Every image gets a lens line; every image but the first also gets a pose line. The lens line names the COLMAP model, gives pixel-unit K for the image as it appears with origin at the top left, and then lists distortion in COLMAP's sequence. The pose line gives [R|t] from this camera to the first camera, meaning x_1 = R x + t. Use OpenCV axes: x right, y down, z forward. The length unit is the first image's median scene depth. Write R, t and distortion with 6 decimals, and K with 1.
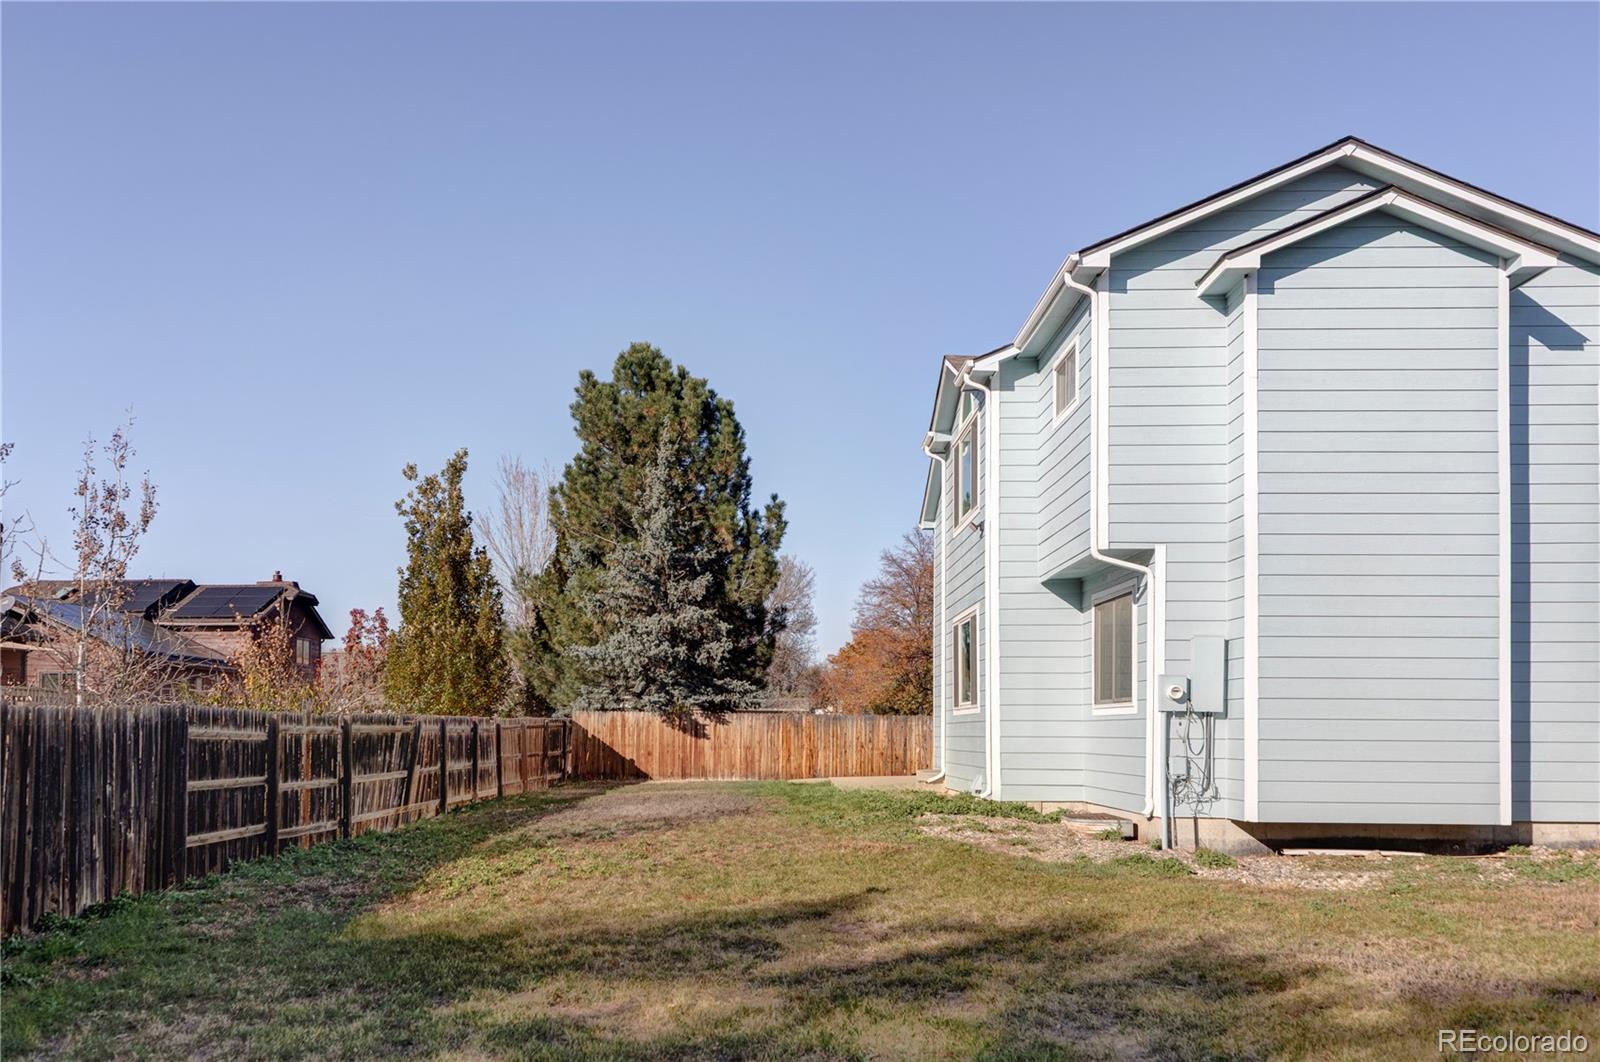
lens RADIAL K [[1255.7, 0, 799.2], [0, 1255.7, 649.6], [0, 0, 1]] dist [0.019242, 0.004697]
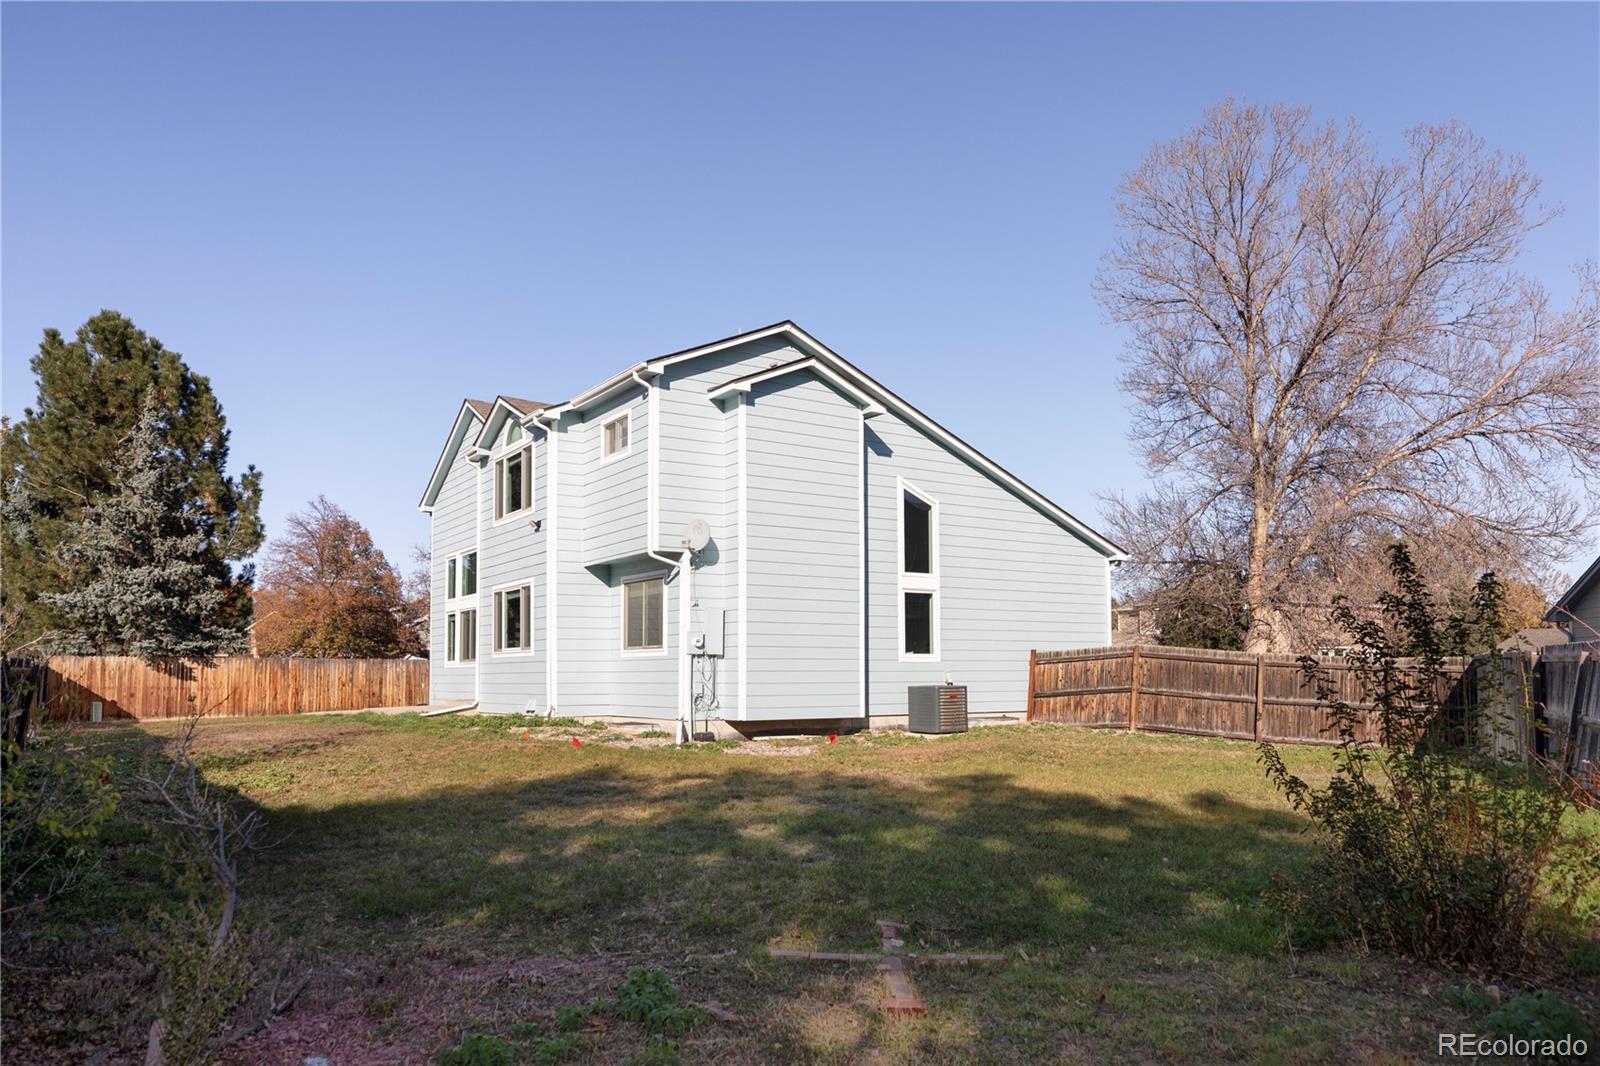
lens RADIAL K [[1096.7, 0, 800.0], [0, 1096.7, 533.0], [0, 0, 1]] dist [0.007938, 0.003728]
pose [[0.820271, 0.063887, 0.568395, -0.272555], [-0.027329, 0.996985, -0.072621, -0.004943], [-0.571321, 0.044036, 0.819544, -0.159534]]
